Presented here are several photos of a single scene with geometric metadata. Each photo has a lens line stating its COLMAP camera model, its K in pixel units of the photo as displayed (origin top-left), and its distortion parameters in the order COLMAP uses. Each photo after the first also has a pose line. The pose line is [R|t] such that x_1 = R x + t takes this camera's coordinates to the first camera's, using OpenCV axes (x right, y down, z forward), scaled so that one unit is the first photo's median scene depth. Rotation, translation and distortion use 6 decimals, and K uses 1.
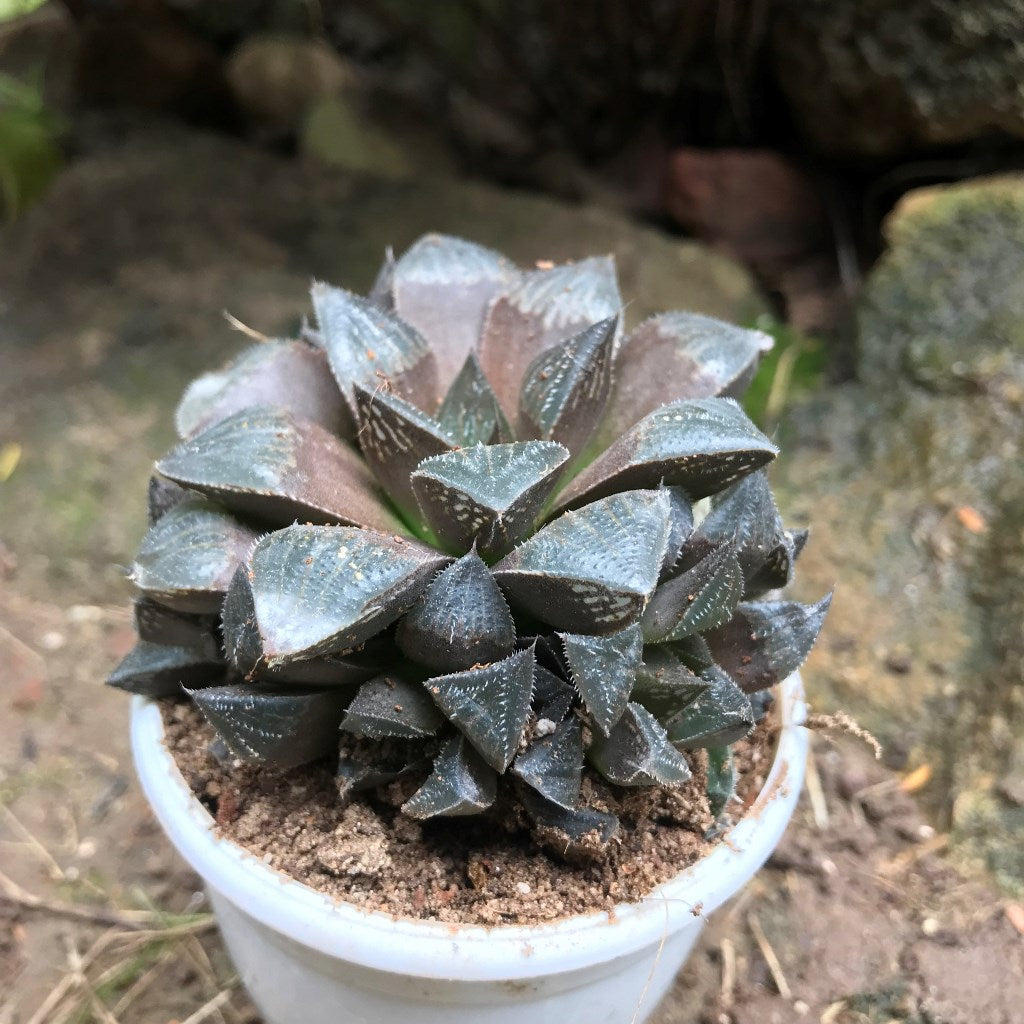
lens RADIAL K [[1161.6, 0, 512.0], [0, 1161.6, 512.0], [0, 0, 1]] dist [-0.033548, 0.034436]
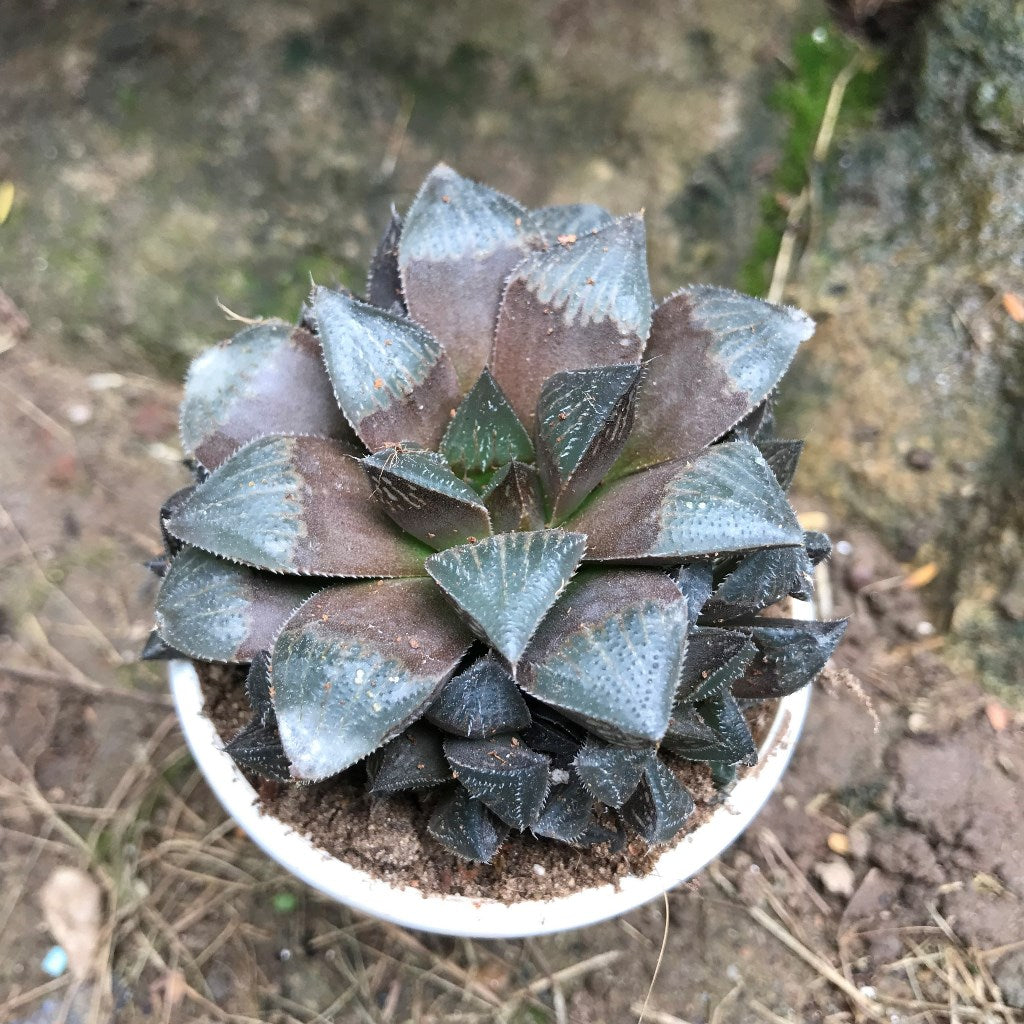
lens RADIAL K [[1161.7, 0, 515.8], [0, 1161.7, 499.6], [0, 0, 1]] dist [-0.061457, 0.060337]
pose [[0.999793, 0.002745, -0.020172, 0.005635], [0.005223, 0.923117, 0.384484, -0.273704], [0.019677, -0.384510, 0.922911, 0.070922]]
